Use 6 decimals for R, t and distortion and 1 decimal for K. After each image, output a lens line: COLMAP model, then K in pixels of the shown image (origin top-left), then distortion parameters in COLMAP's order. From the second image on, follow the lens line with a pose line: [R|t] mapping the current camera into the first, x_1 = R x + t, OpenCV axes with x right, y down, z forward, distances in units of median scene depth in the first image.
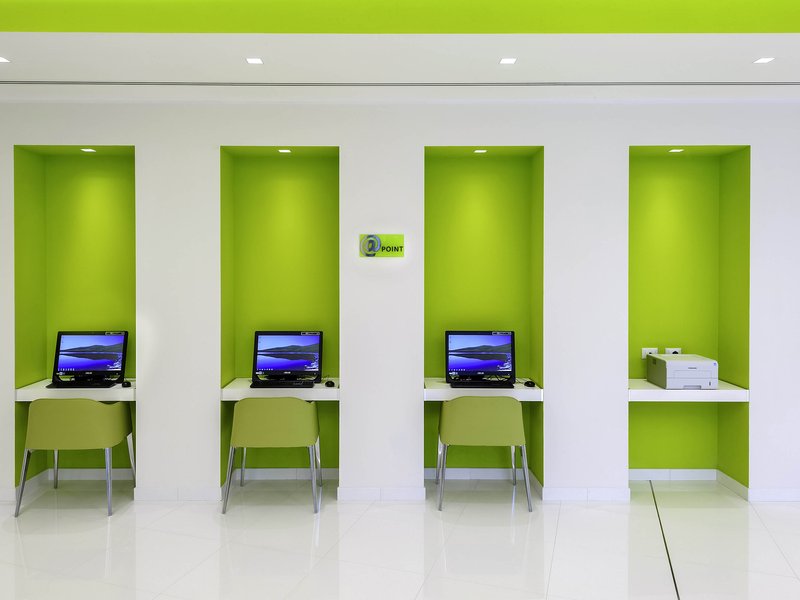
lens RADIAL K [[664.2, 0, 400.0], [0, 664.2, 330.3], [0, 0, 1]] dist [0.007954, -0.001261]
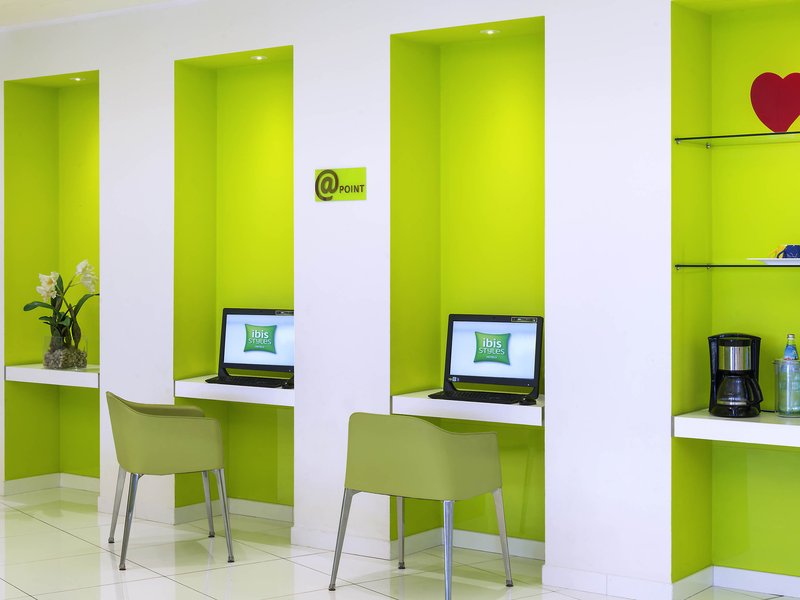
lens RADIAL K [[1208.3, 0, 400.0], [0, 1208.3, 300.0], [0, 0, 1]] dist [-0.037292, -0.067123]
pose [[0.831920, 0.019613, -0.554549, 0.709797], [-0.029554, 0.999523, -0.008987, 0.000221], [0.554109, 0.023865, 0.832102, 0.005642]]
